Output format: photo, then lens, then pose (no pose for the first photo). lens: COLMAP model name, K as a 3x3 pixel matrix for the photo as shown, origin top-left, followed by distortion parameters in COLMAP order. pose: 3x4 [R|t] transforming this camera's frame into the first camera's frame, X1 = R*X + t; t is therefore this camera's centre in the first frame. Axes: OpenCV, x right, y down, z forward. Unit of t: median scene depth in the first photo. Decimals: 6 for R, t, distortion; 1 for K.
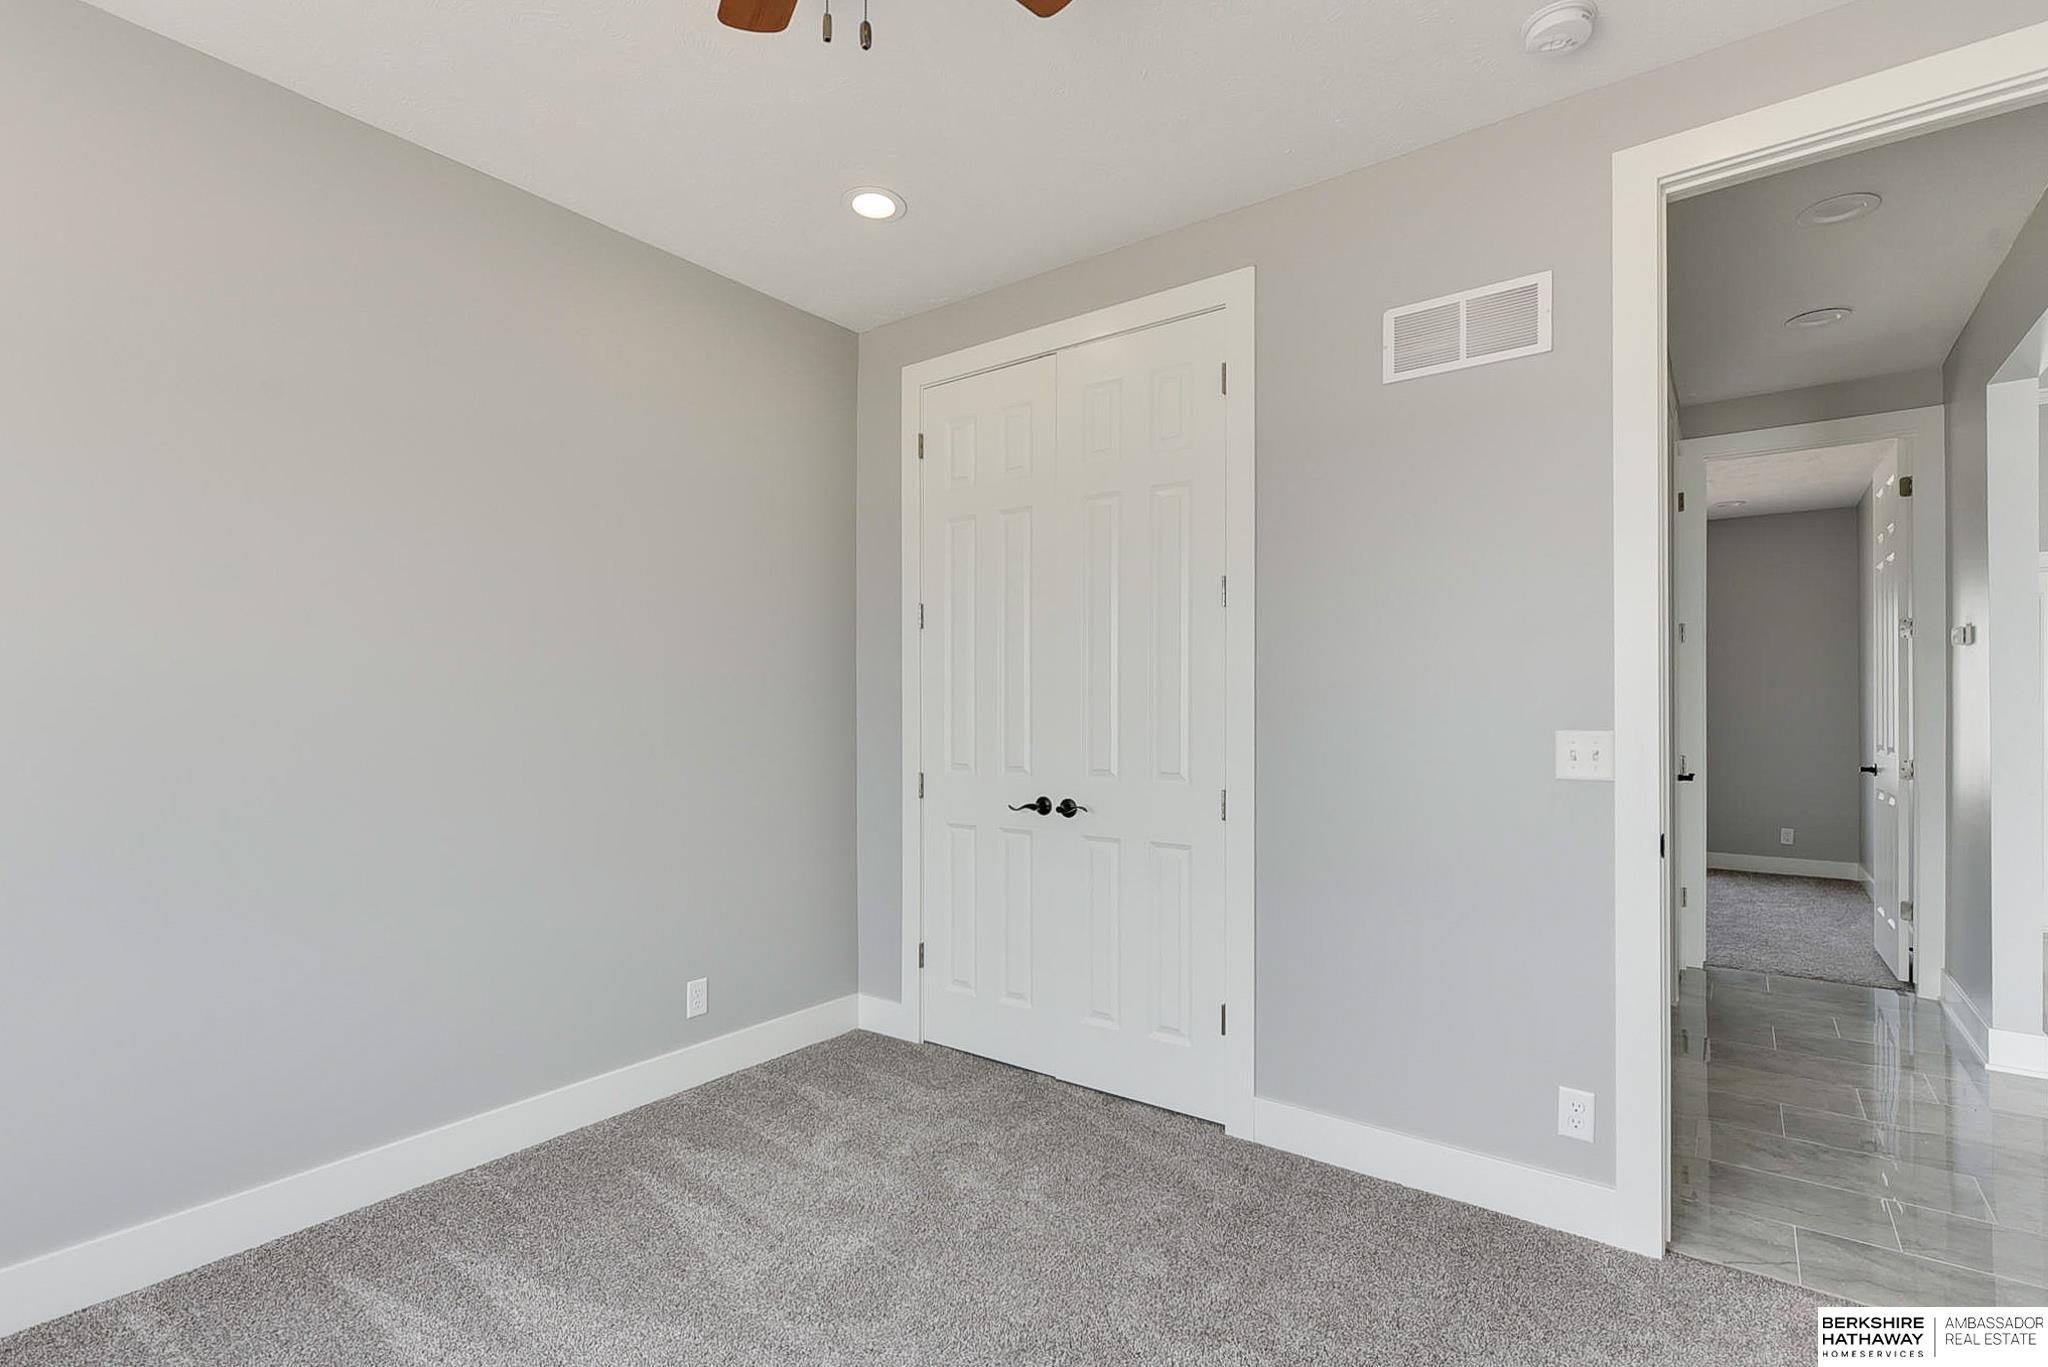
lens RADIAL K [[941.6, 0, 1024.3], [0, 941.6, 721.0], [0, 0, 1]] dist [0.002311, 0.000109]
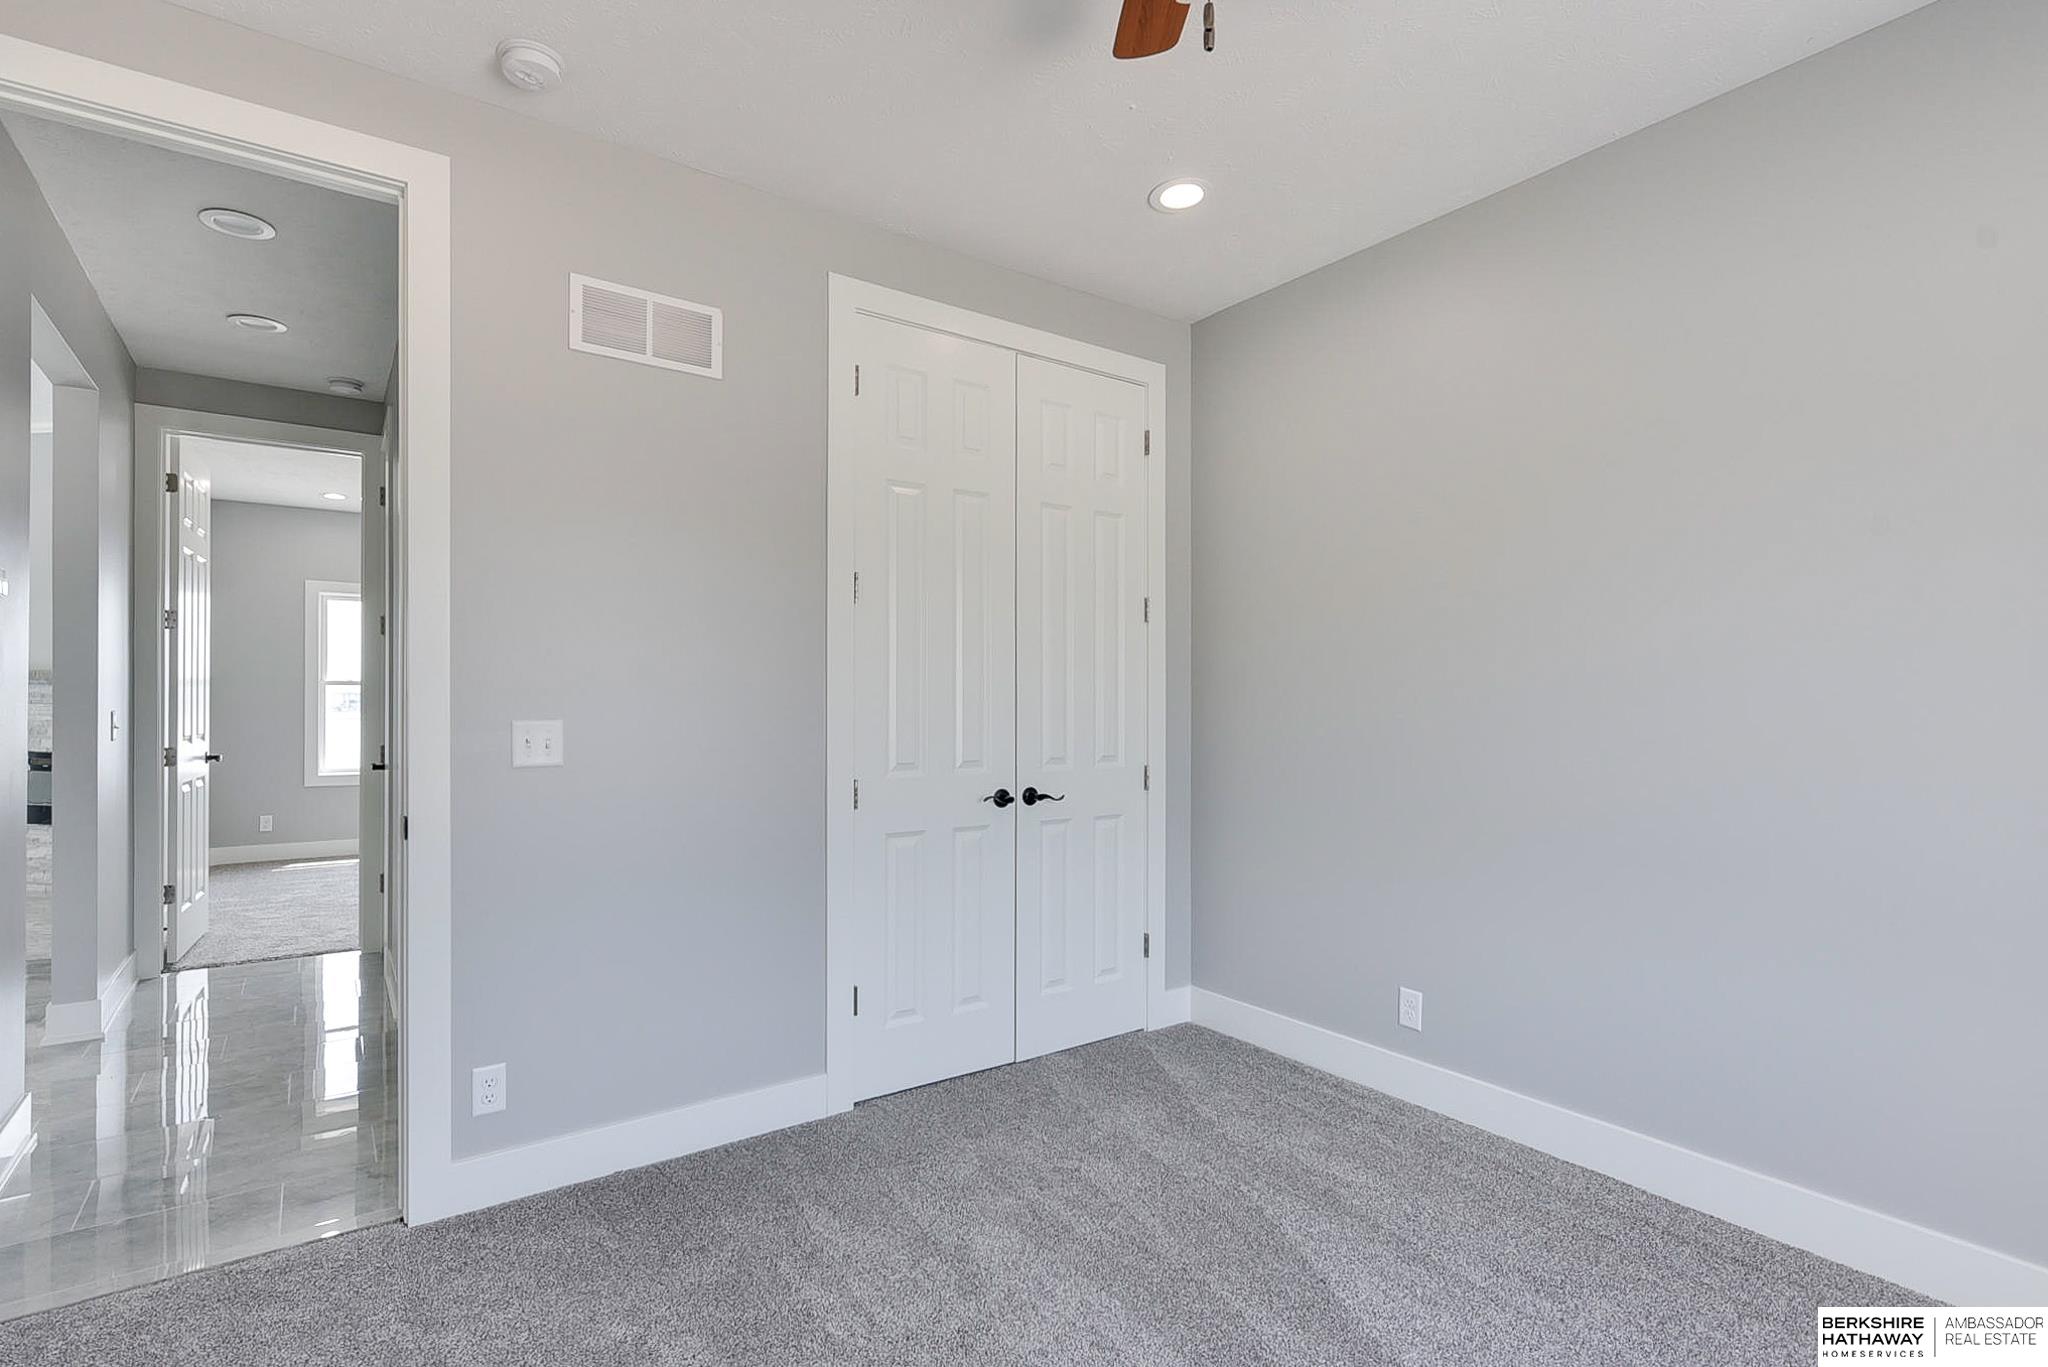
lens RADIAL K [[967.9, 0, 992.1], [0, 967.9, 691.9], [0, 0, 1]] dist [-0.000273, -0.000549]
pose [[0.311961, 0.008198, 0.950059, -0.869020], [-0.004351, 0.999965, -0.007200, -0.013991], [-0.950085, -0.001888, 0.311986, 0.618783]]
